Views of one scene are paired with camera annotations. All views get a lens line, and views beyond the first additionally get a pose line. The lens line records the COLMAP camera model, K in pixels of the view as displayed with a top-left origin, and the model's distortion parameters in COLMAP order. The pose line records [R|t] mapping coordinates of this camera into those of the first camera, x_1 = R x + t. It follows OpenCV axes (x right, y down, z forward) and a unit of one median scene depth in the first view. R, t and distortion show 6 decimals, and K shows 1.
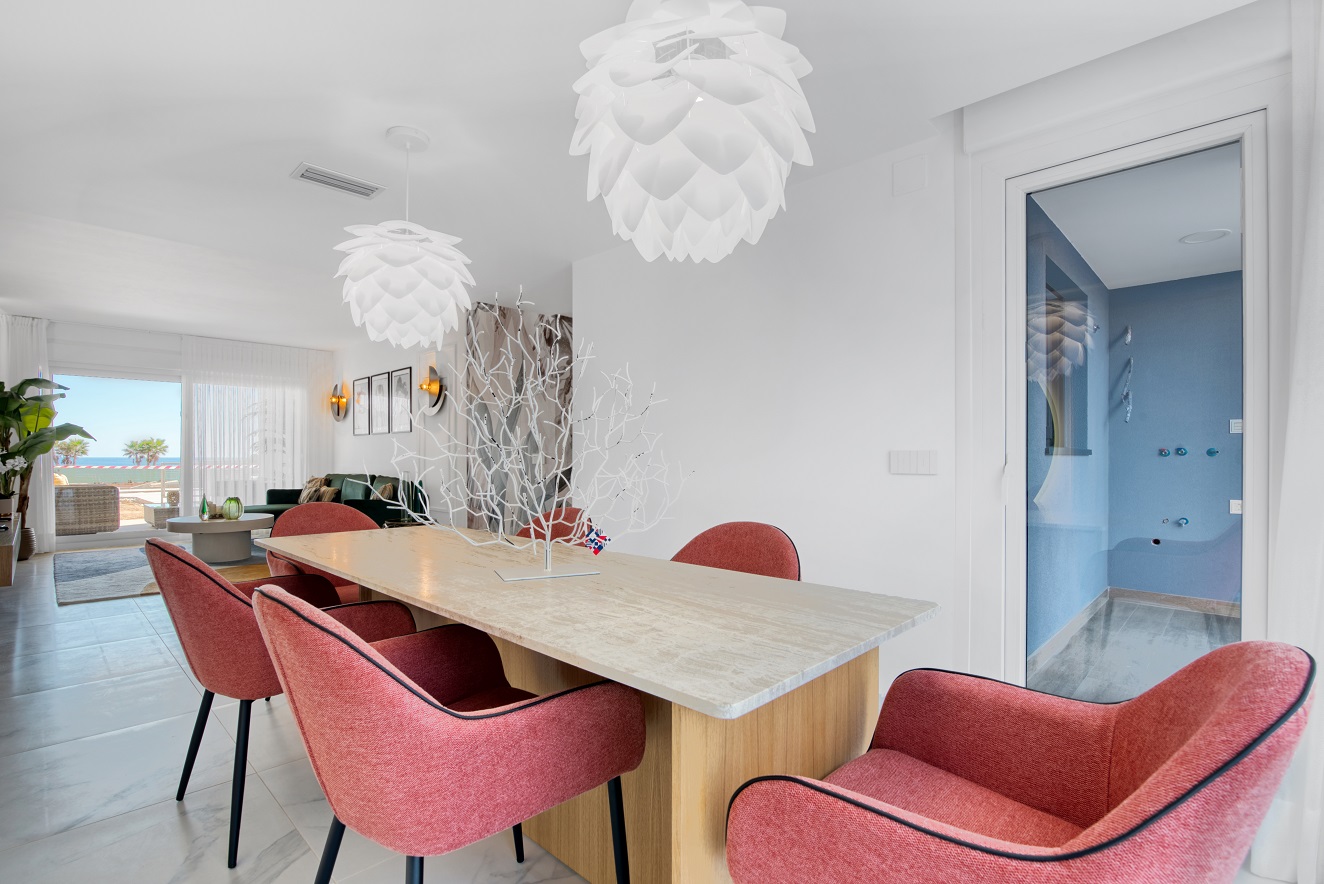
lens RADIAL K [[618.6, 0, 658.1], [0, 618.6, 463.3], [0, 0, 1]] dist [-0.022773, -0.000062]
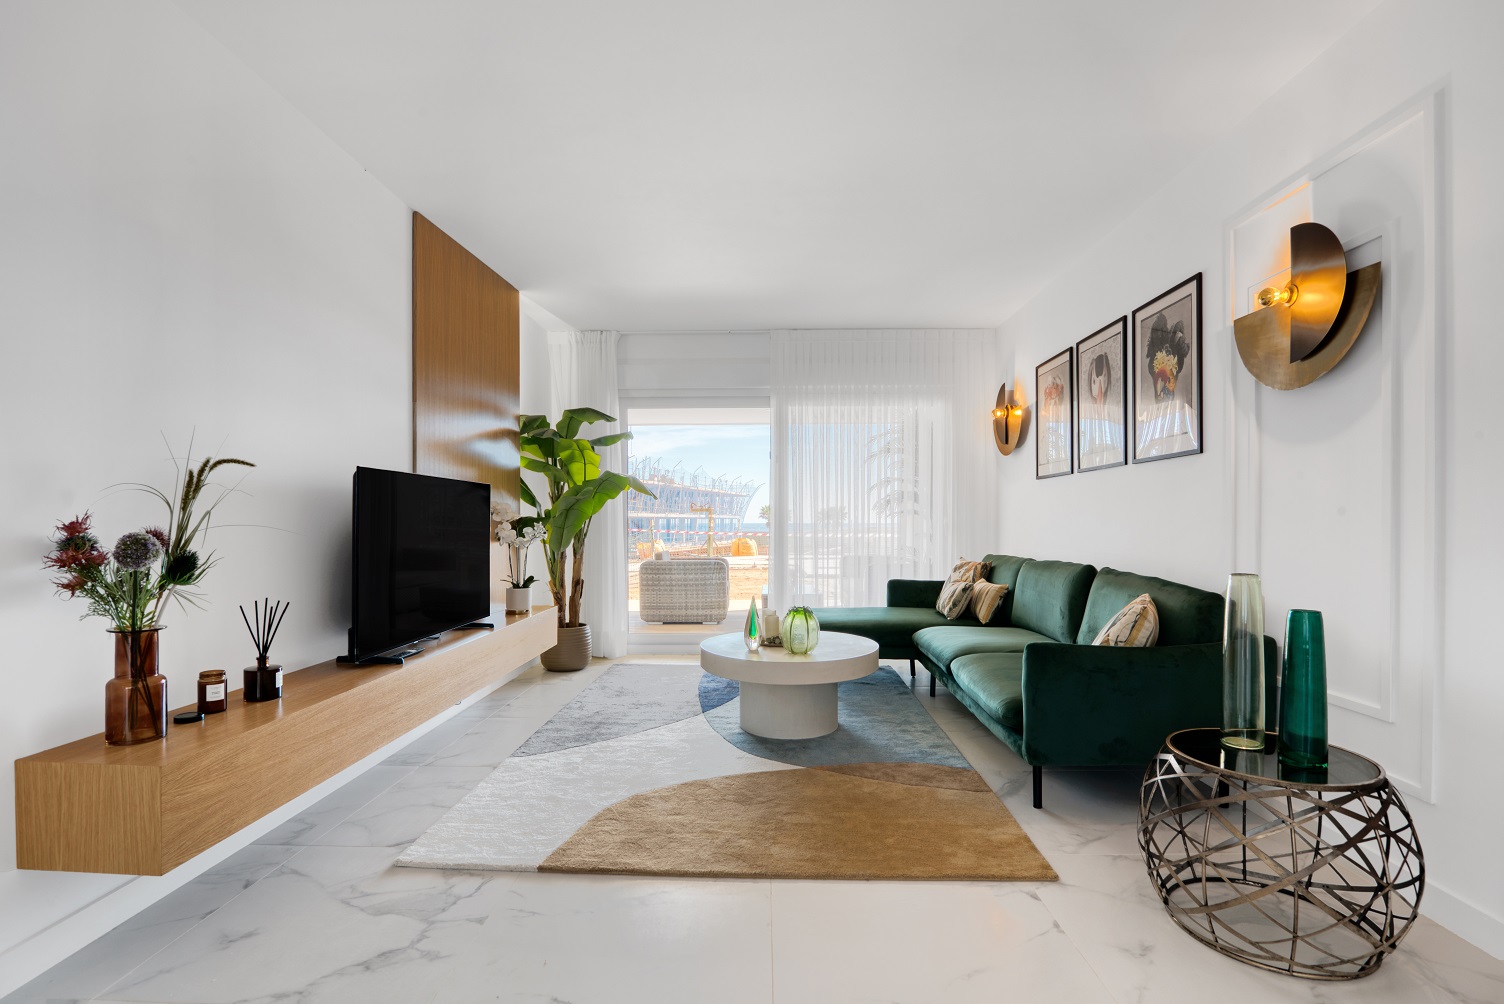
lens RADIAL K [[702.7, 0, 747.5], [0, 702.7, 526.2], [0, 0, 1]] dist [-0.022773, -0.000062]
pose [[0.678809, 0.001595, -0.734313, -0.250298], [-0.007118, 0.999965, -0.004408, -0.003742], [0.734280, 0.008219, 0.678797, 0.467331]]
